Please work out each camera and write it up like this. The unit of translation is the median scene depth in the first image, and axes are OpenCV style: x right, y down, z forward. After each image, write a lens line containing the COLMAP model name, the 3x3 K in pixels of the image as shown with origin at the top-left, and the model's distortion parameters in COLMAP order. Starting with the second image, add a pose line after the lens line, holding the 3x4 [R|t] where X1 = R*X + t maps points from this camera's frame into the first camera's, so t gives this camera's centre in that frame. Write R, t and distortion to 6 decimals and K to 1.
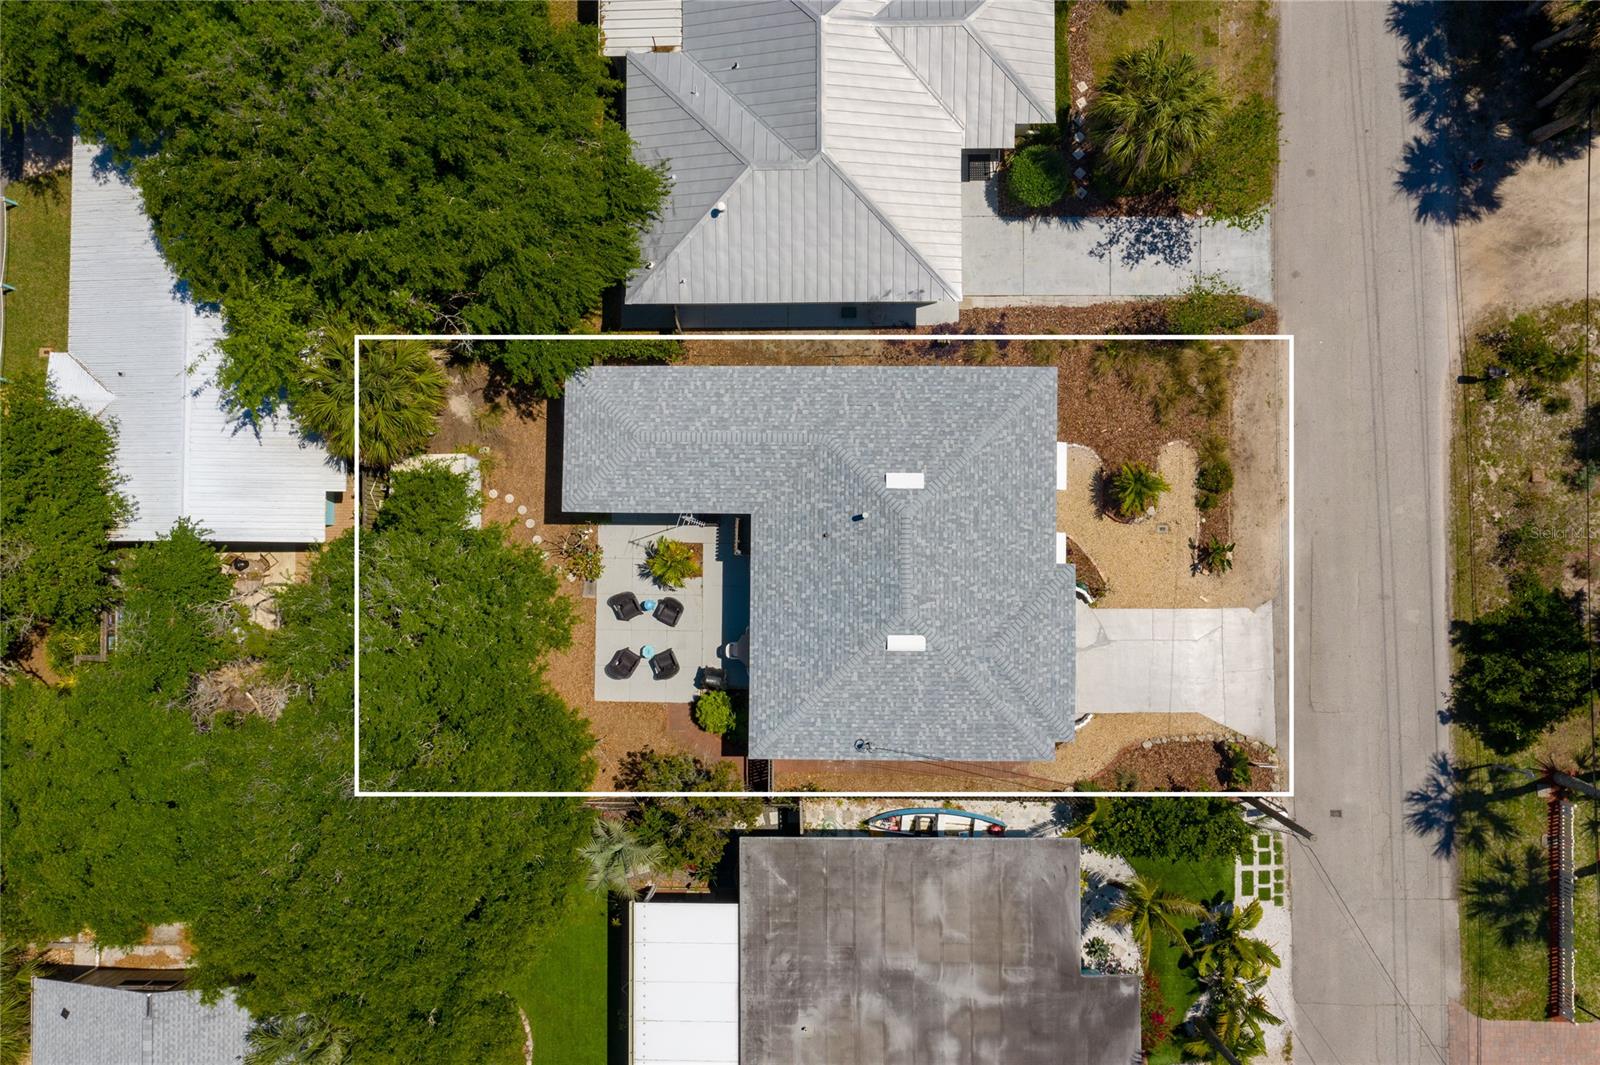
lens RADIAL K [[1276.9, 0, 800.0], [0, 1276.9, 532.5], [0, 0, 1]] dist [-0.000174, 0.005014]
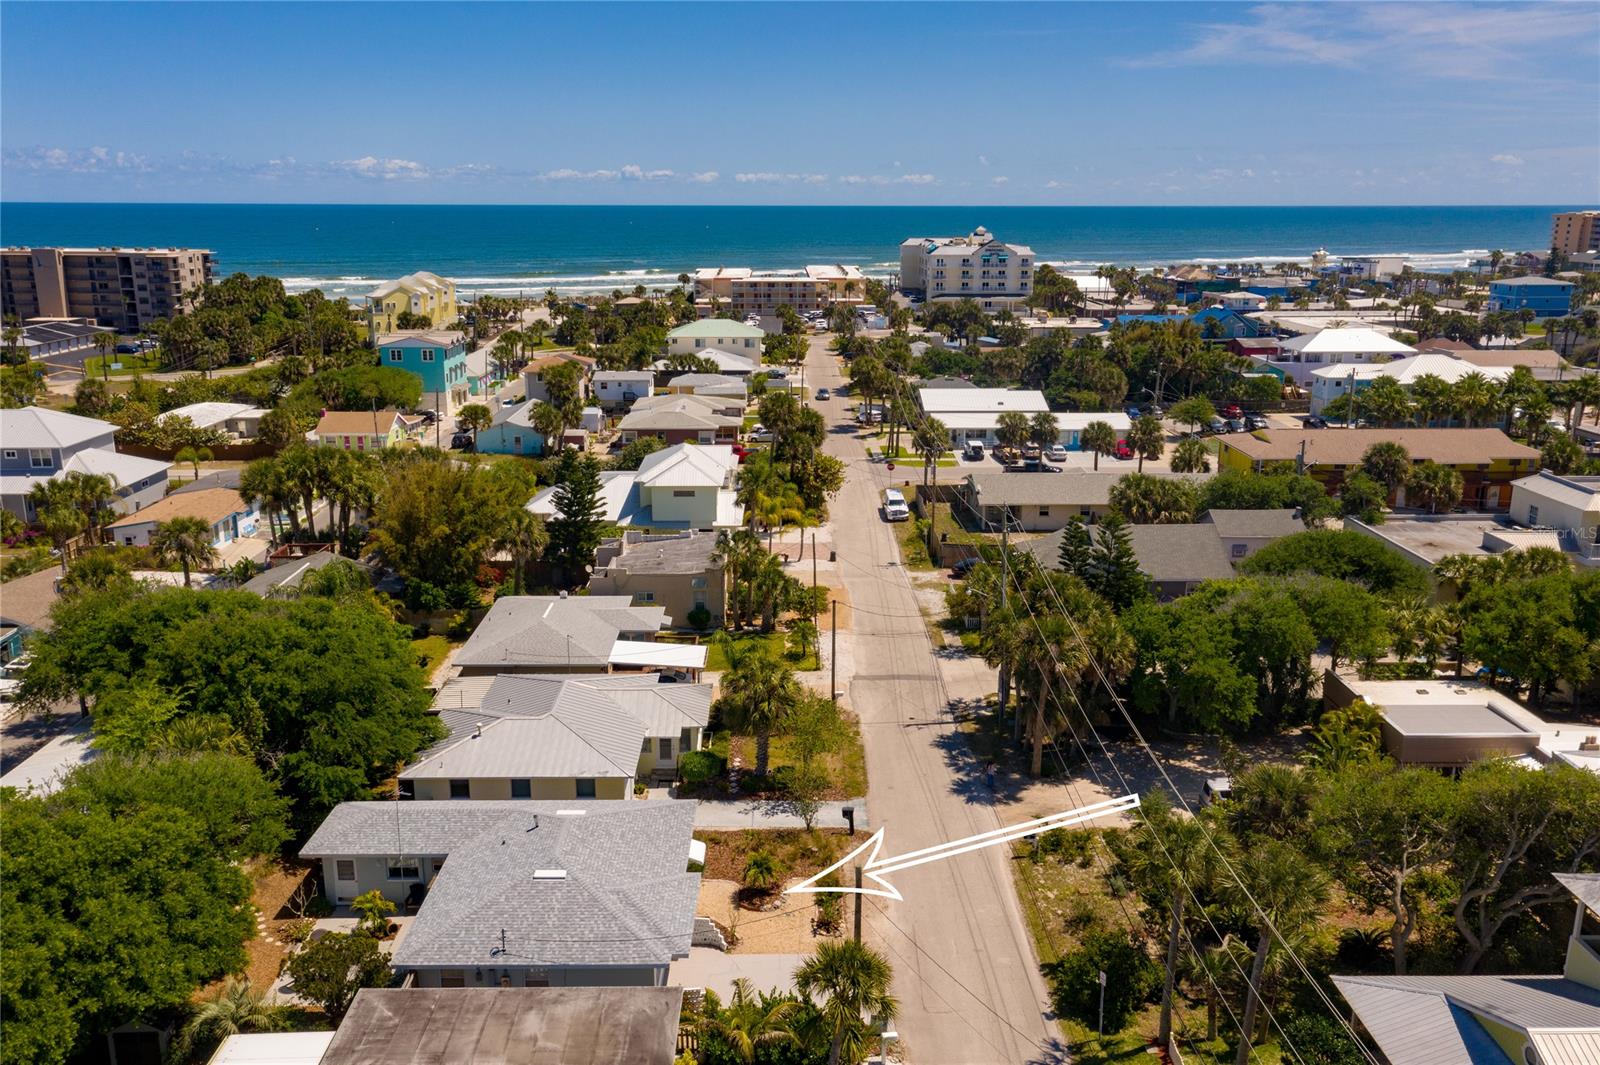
lens RADIAL K [[1276.9, 0, 800.0], [0, 1276.9, 532.5], [0, 0, 1]] dist [-0.000174, 0.005014]
pose [[0.999469, 0.025384, 0.020443, 0.261605], [0.012442, 0.282582, -0.959163, 1.056680], [-0.030124, 0.958907, 0.282116, 0.311105]]
